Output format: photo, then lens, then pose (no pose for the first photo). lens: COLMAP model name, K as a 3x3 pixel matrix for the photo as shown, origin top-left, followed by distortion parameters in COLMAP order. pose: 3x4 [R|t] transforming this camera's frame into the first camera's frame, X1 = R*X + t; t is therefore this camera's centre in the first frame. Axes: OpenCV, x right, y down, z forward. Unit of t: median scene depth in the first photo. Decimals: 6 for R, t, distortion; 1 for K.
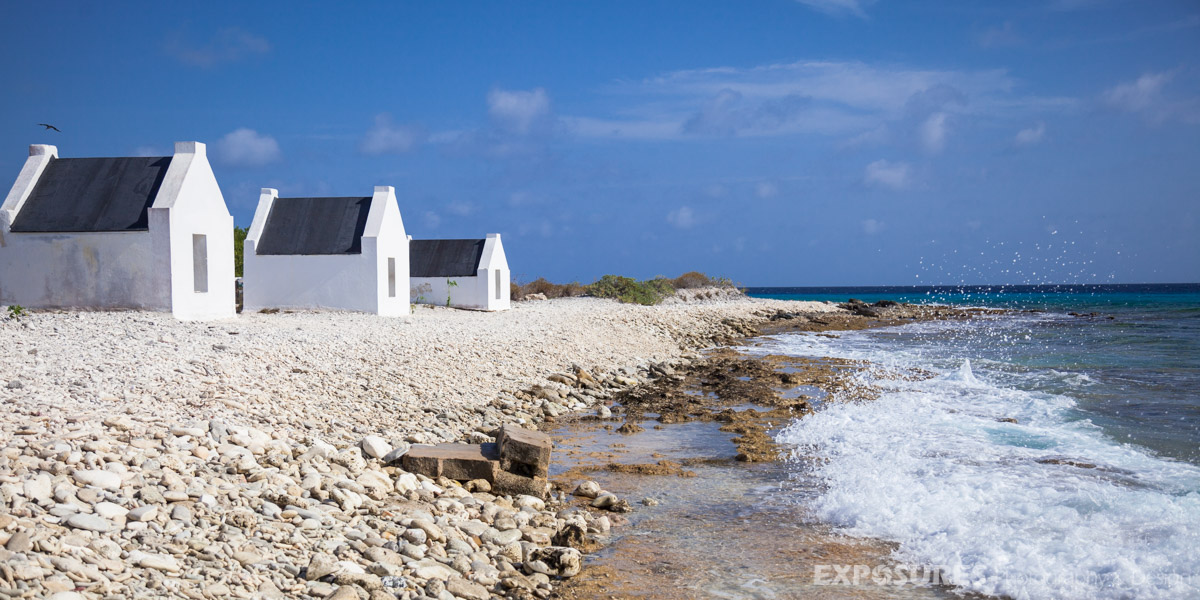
lens RADIAL K [[1414.5, 0, 600.1], [0, 1414.5, 300.6], [0, 0, 1]] dist [-0.000041, 0.000000]
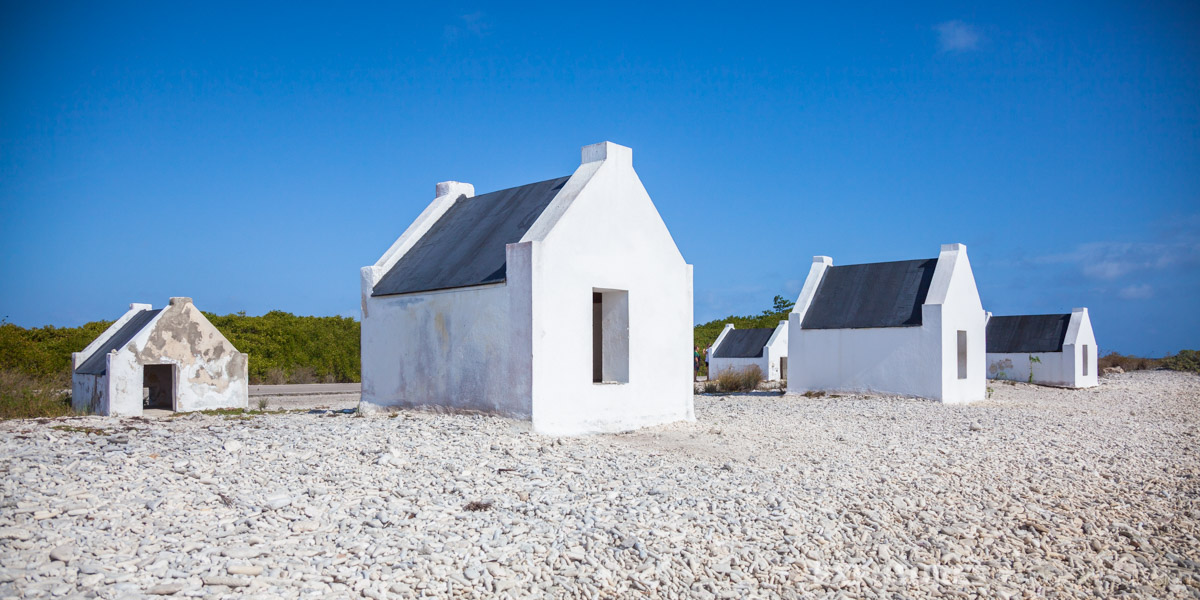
lens RADIAL K [[953.9, 0, 564.7], [0, 953.9, 382.0], [0, 0, 1]] dist [-0.085170, 0.001428]
pose [[0.845312, 0.009800, -0.534183, -0.051473], [-0.001930, 0.999881, 0.015290, -0.008350], [0.534269, -0.011894, 0.845231, 0.420129]]
